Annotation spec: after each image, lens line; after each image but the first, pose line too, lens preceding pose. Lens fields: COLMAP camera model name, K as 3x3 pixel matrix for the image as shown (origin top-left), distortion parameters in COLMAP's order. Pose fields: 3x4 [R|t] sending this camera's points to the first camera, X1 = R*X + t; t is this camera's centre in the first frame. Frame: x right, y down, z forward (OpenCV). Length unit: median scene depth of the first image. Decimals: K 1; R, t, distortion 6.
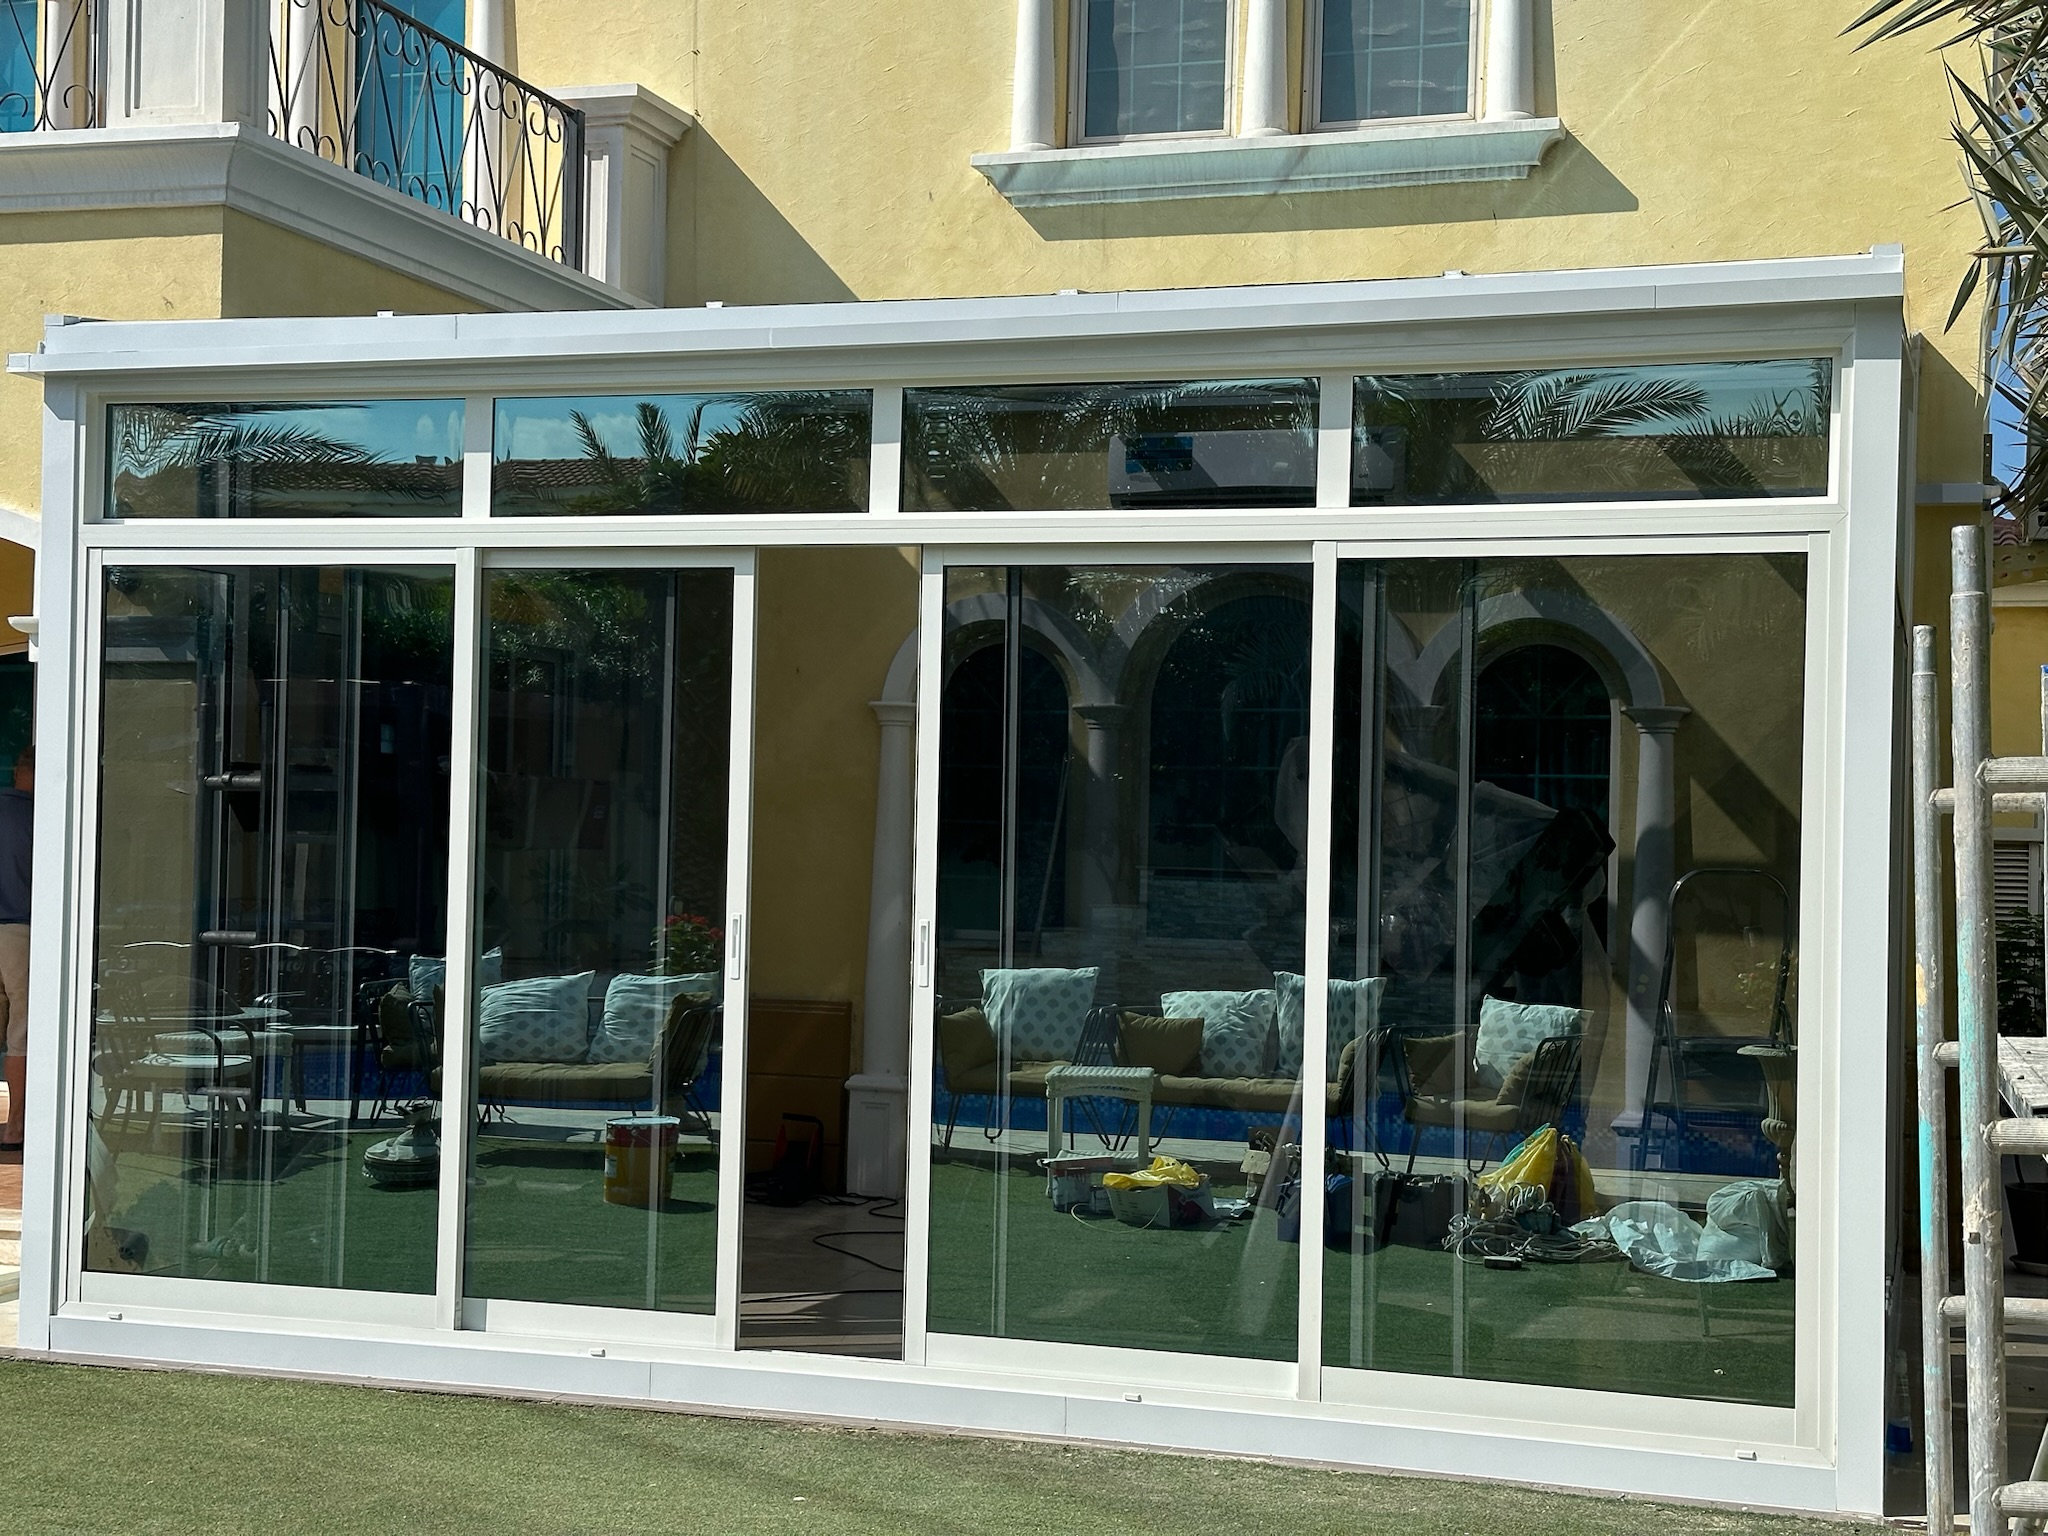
lens RADIAL K [[2932.3, 0, 1024.0], [0, 2932.3, 768.0], [0, 0, 1]] dist [0.002103, -0.053612]
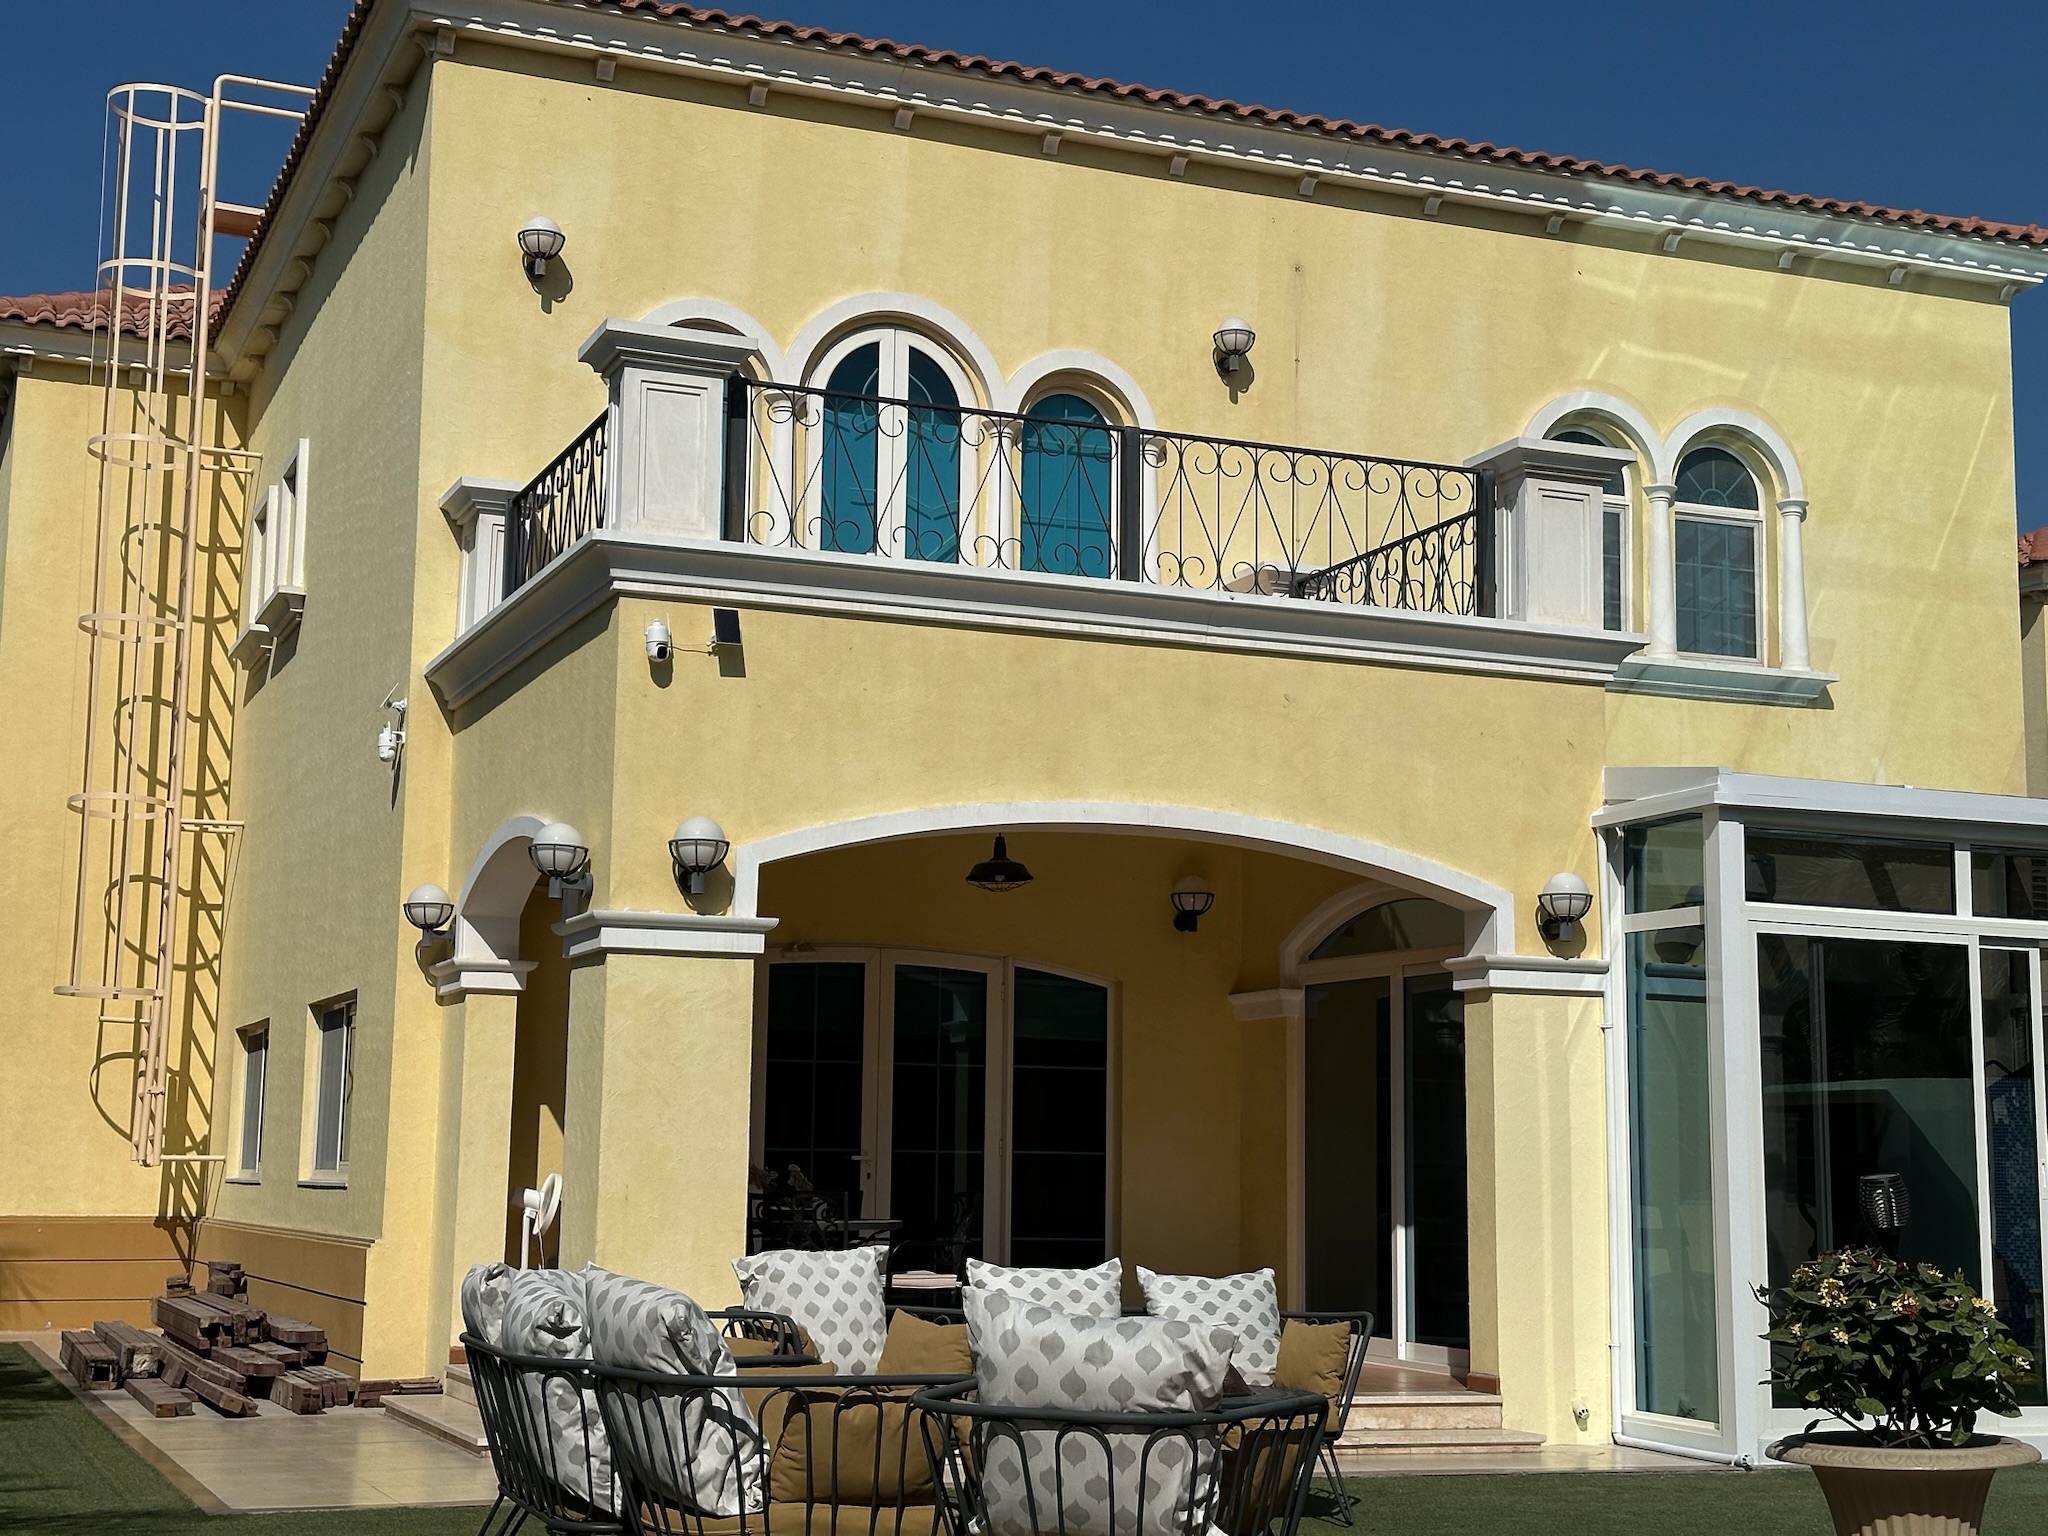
lens RADIAL K [[2857.2, 0, 1024.0], [0, 2857.2, 768.0], [0, 0, 1]] dist [0.027595, 0.024774]
pose [[0.760096, 0.077976, 0.645115, -1.437107], [-0.015298, 0.994646, -0.102200, 0.004345], [-0.649631, 0.067813, 0.757220, 0.097158]]
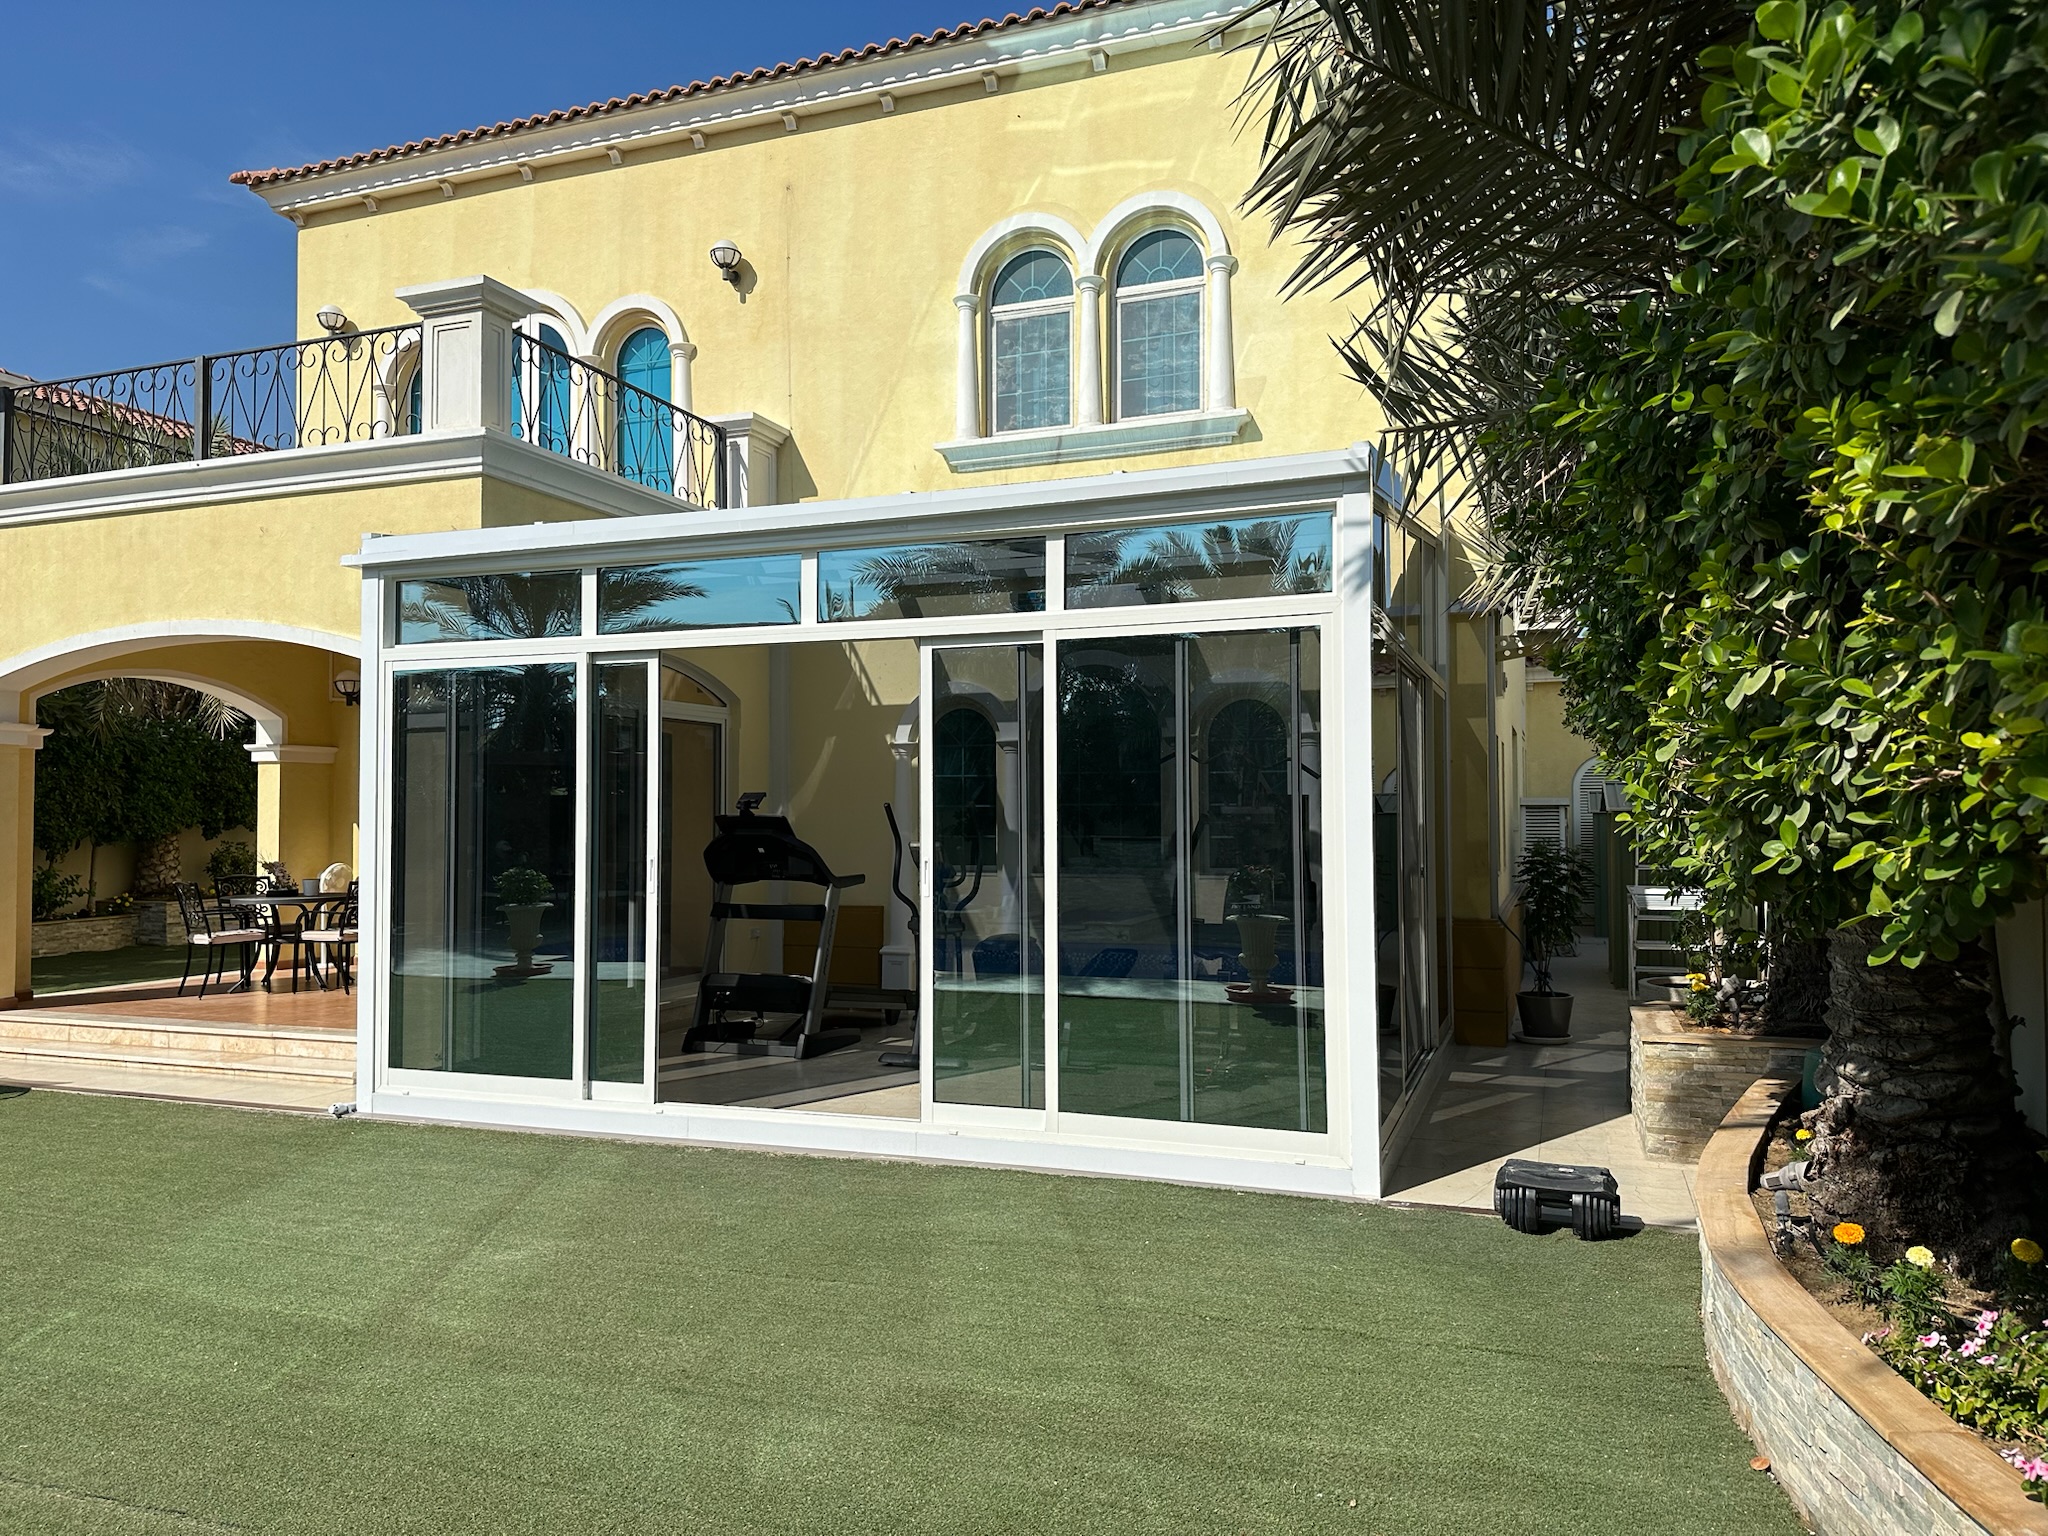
lens RADIAL K [[1480.4, 0, 1024.0], [0, 1480.4, 768.0], [0, 0, 1]] dist [-0.007123, -0.005570]
pose [[0.998879, -0.027981, -0.038189, 0.093699], [0.027511, 0.999540, -0.012783, 0.010977], [0.038530, 0.011718, 0.999189, 0.105360]]
